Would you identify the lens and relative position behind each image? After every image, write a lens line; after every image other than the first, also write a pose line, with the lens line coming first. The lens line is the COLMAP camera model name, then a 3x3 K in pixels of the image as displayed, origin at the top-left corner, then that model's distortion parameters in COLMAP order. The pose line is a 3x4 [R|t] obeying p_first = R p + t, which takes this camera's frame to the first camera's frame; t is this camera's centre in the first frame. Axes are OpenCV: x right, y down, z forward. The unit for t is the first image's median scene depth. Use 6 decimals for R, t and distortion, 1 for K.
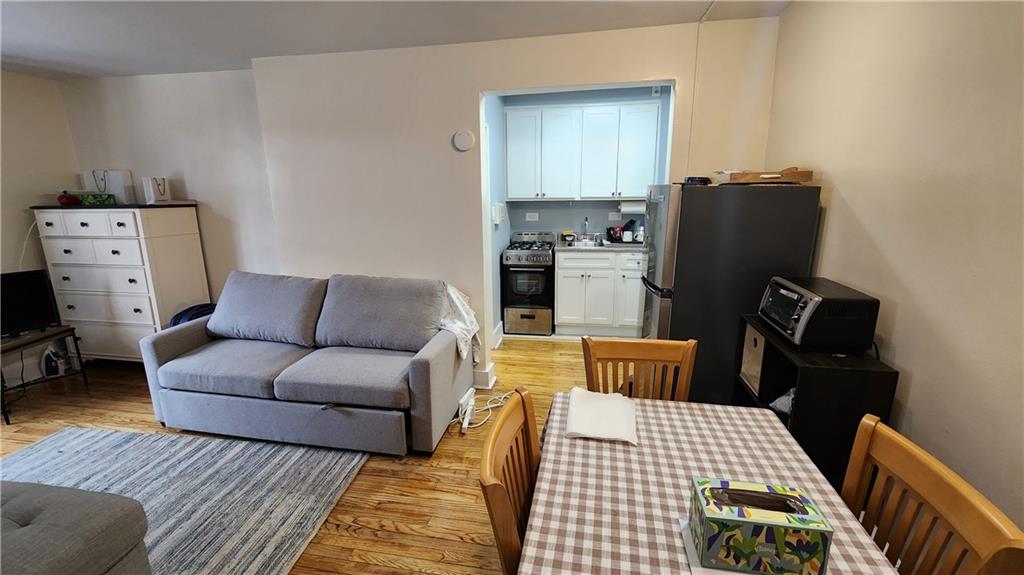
lens RADIAL K [[419.6, 0, 514.7], [0, 419.6, 284.4], [0, 0, 1]] dist [-0.001225, -0.000227]
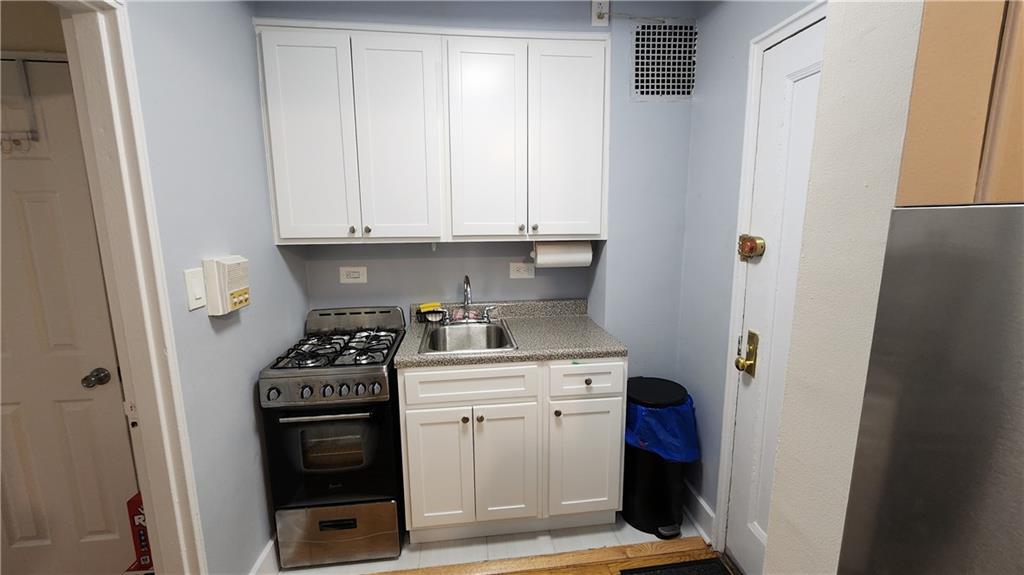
lens RADIAL K [[419.6, 0, 514.7], [0, 419.6, 284.4], [0, 0, 1]] dist [-0.001225, -0.000227]
pose [[0.960869, -0.041143, 0.273929, 0.094684], [0.056863, 0.997145, -0.049692, -0.127346], [-0.271103, 0.063324, 0.960465, 0.543477]]
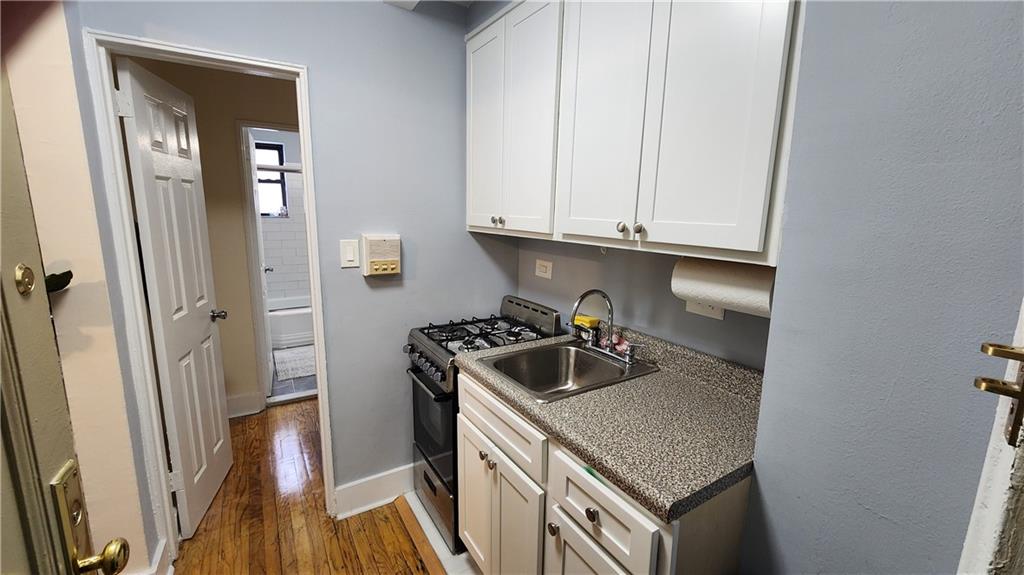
lens RADIAL K [[419.6, 0, 514.7], [0, 419.6, 284.4], [0, 0, 1]] dist [-0.001225, -0.000227]
pose [[0.660061, 0.154993, -0.735048, 0.394199], [-0.190511, 0.981033, 0.035786, -0.169534], [0.726653, 0.116414, 0.677070, 0.732472]]
